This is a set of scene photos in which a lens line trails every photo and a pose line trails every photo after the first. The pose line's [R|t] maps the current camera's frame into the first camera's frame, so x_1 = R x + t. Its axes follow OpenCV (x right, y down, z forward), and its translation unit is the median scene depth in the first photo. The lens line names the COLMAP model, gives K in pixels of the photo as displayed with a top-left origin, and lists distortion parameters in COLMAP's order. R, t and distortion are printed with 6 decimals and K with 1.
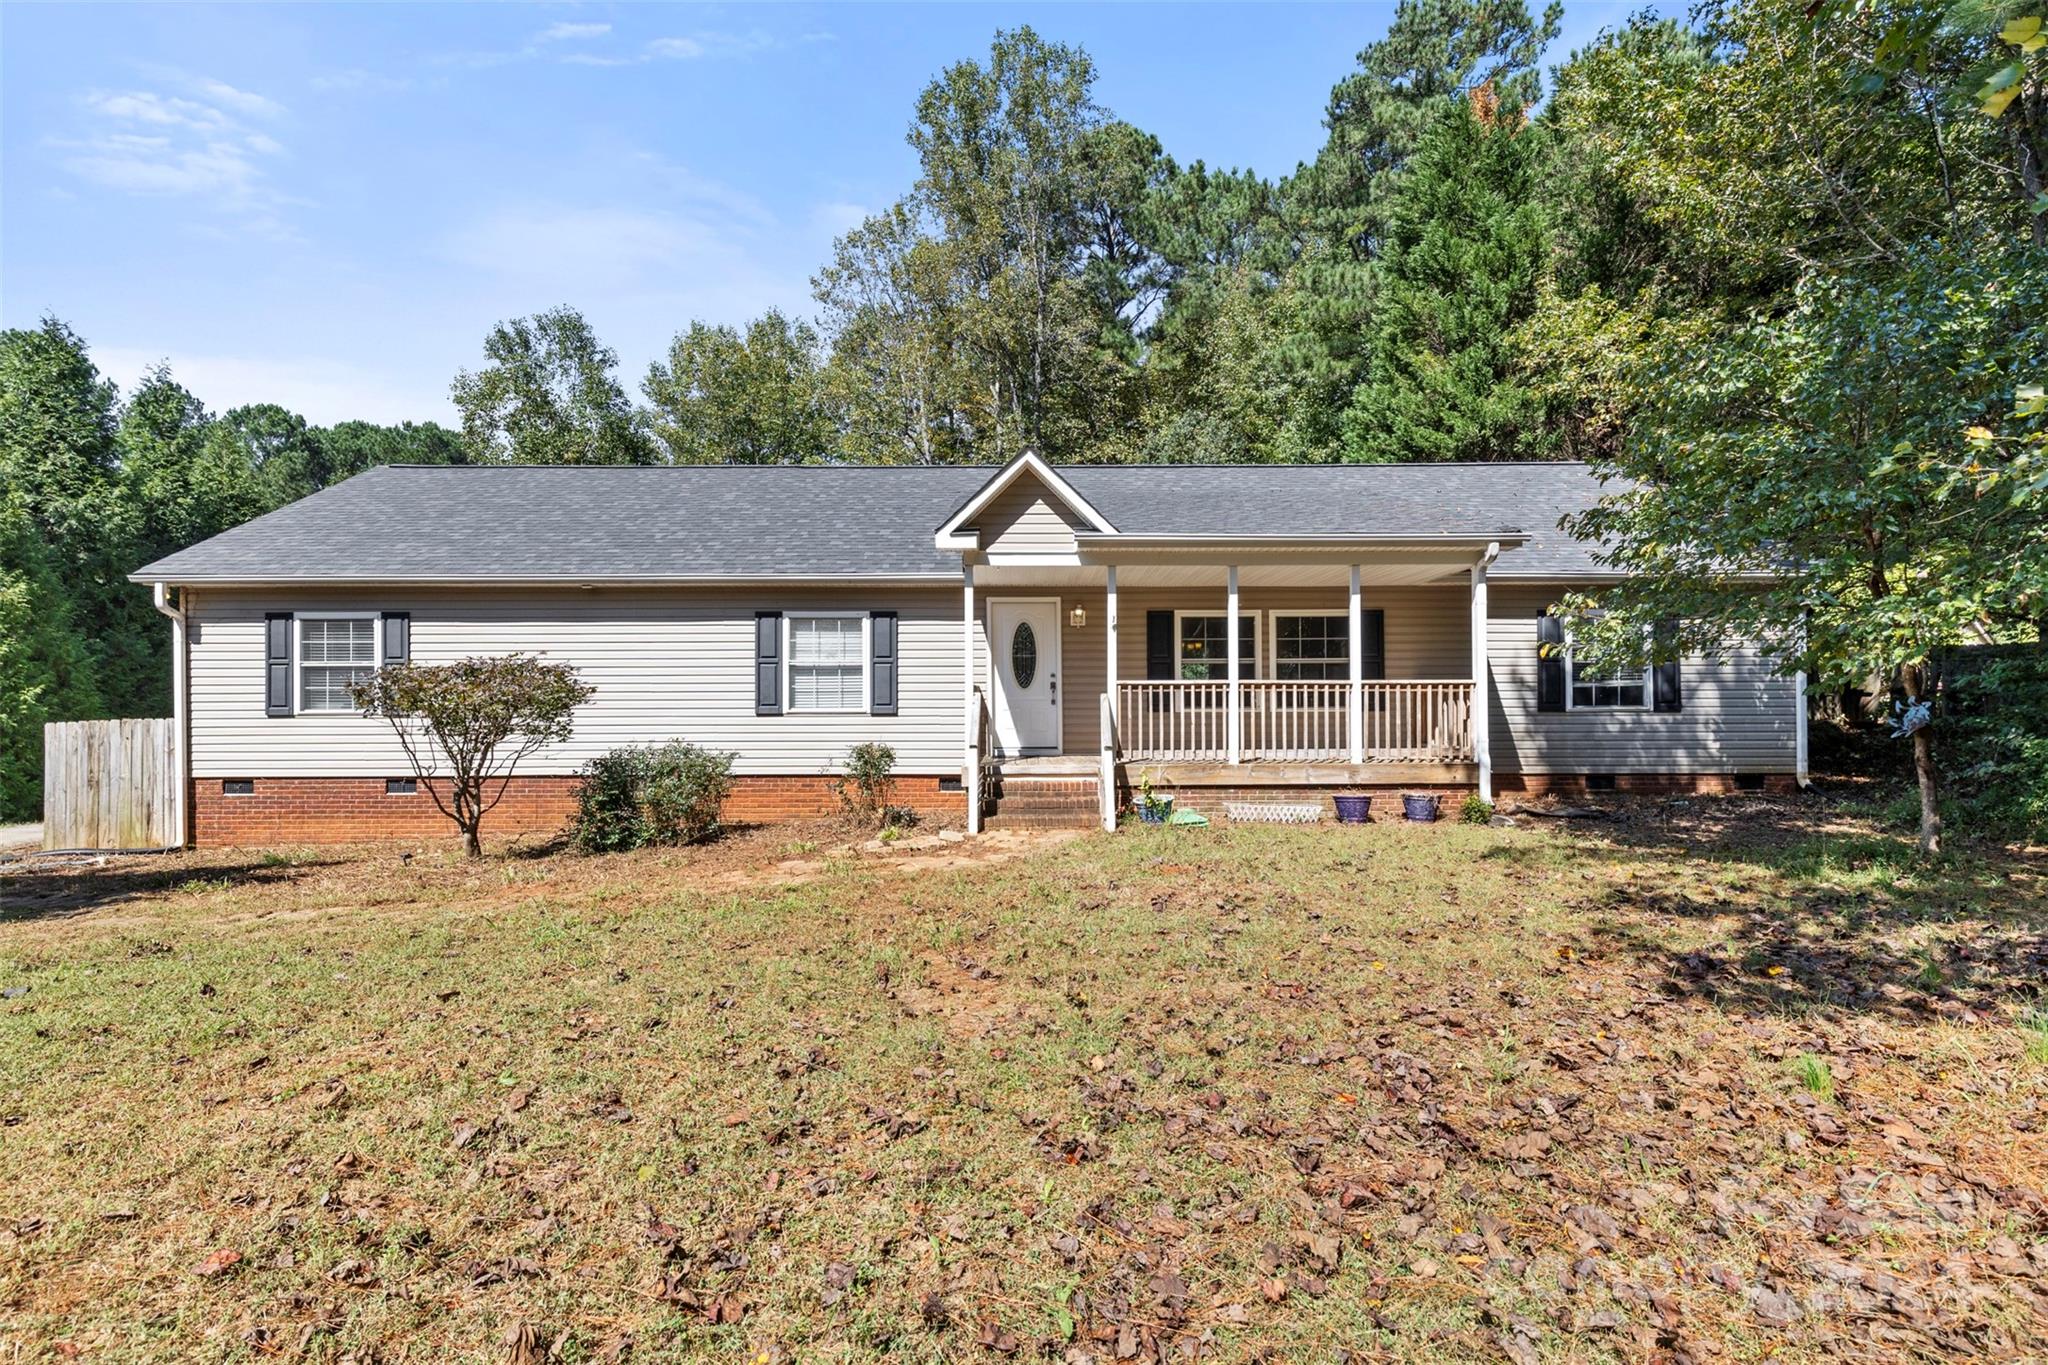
lens RADIAL K [[919.2, 0, 1025.9], [0, 919.2, 690.5], [0, 0, 1]] dist [0.004999, 0.000129]
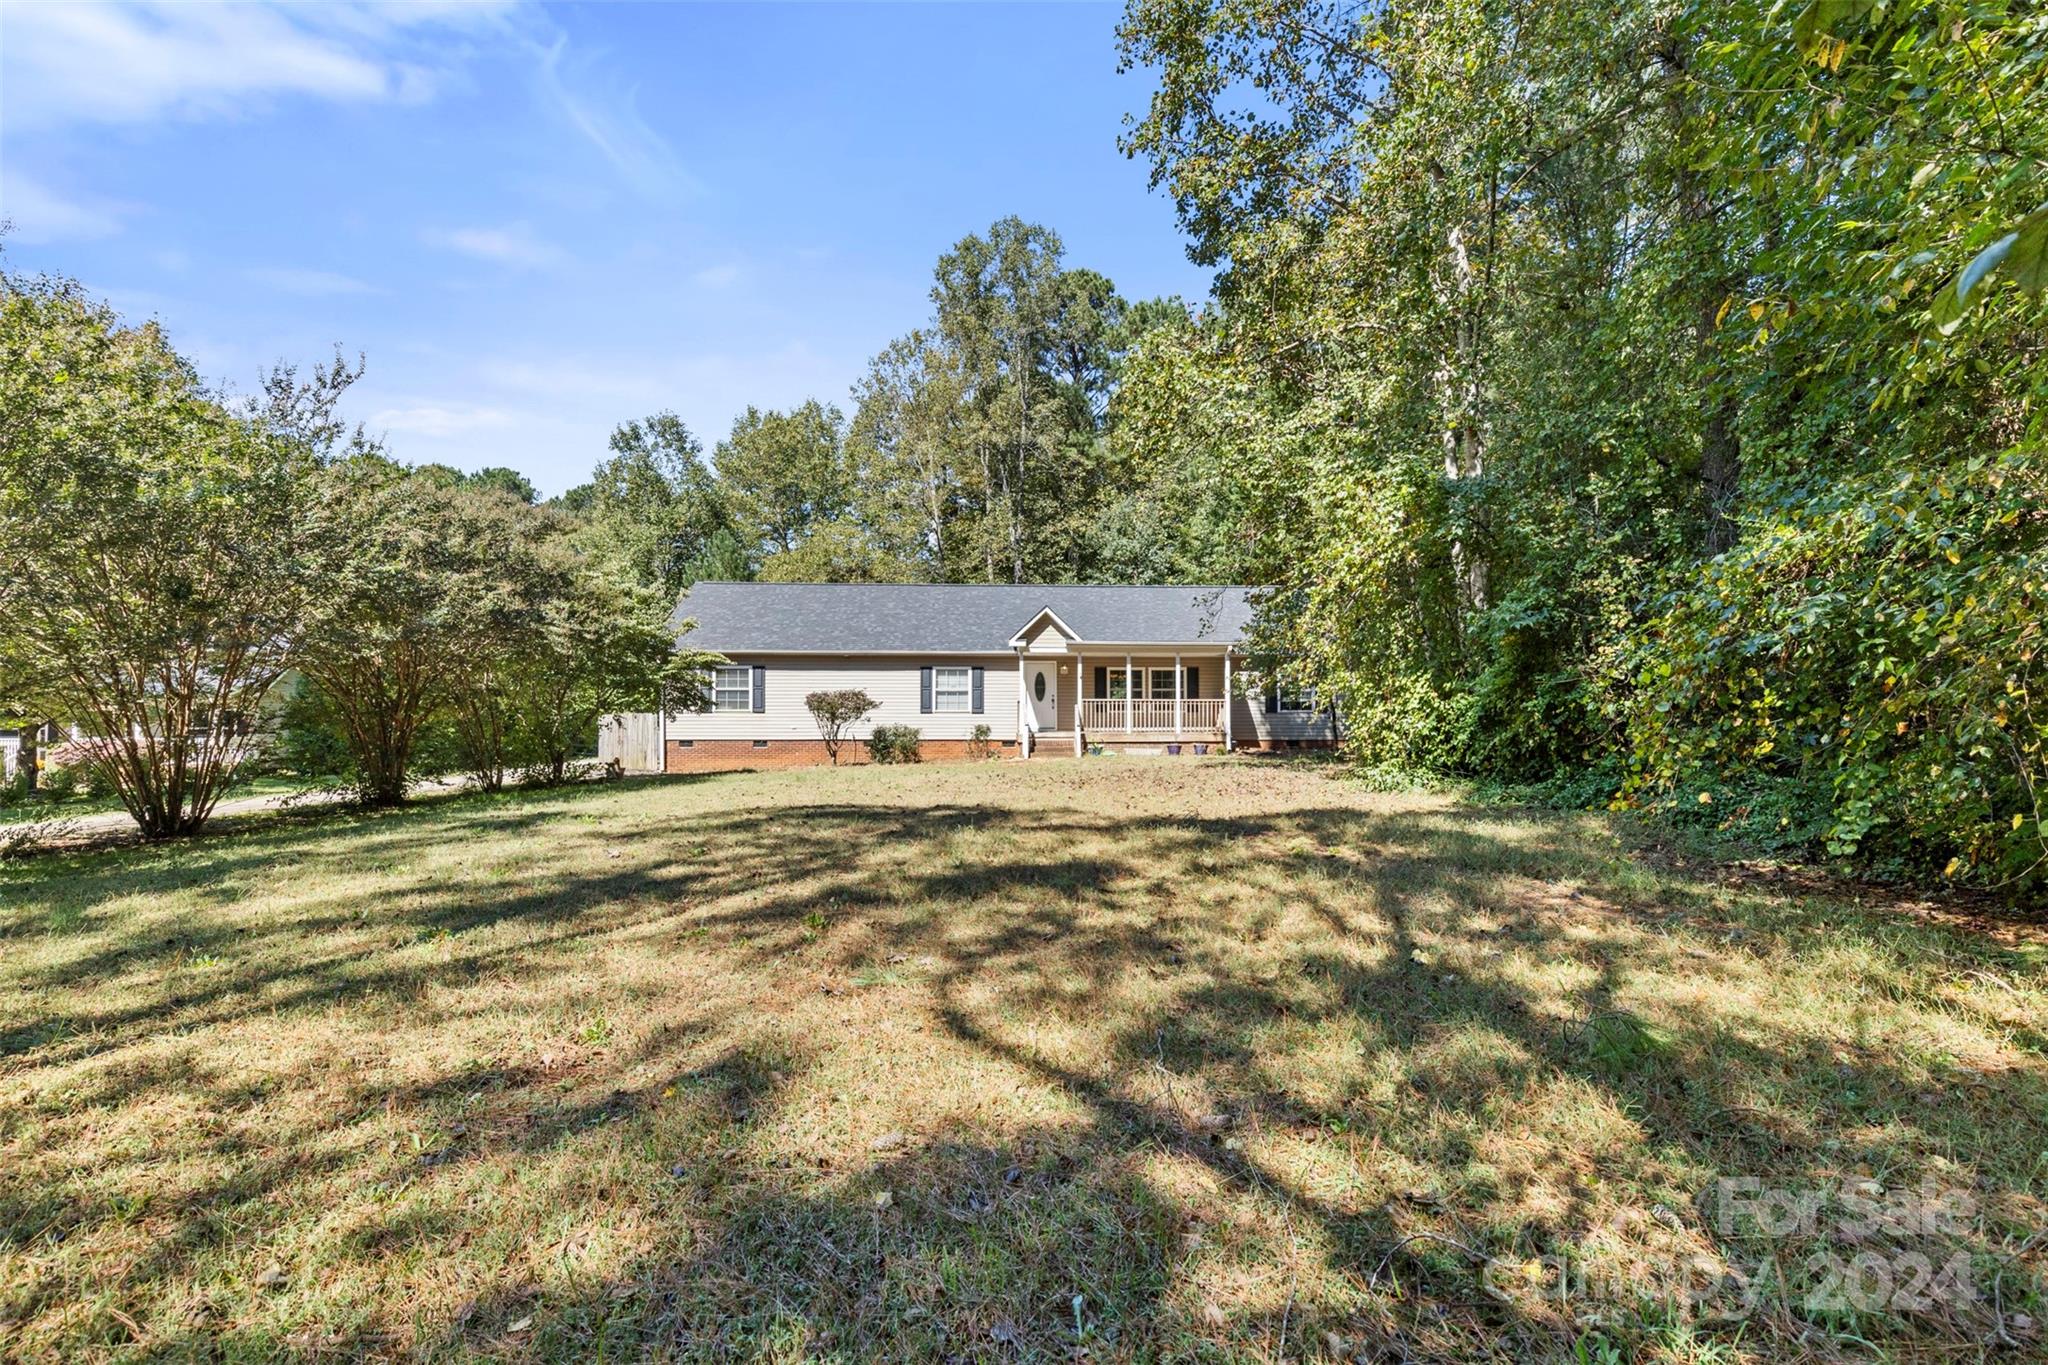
lens RADIAL K [[919.2, 0, 1025.9], [0, 919.2, 690.5], [0, 0, 1]] dist [0.004999, 0.000129]
pose [[0.999022, 0.005290, 0.043889, -0.135988], [-0.005034, 0.999970, -0.005951, -0.015693], [-0.043920, 0.005724, 0.999019, -1.245948]]
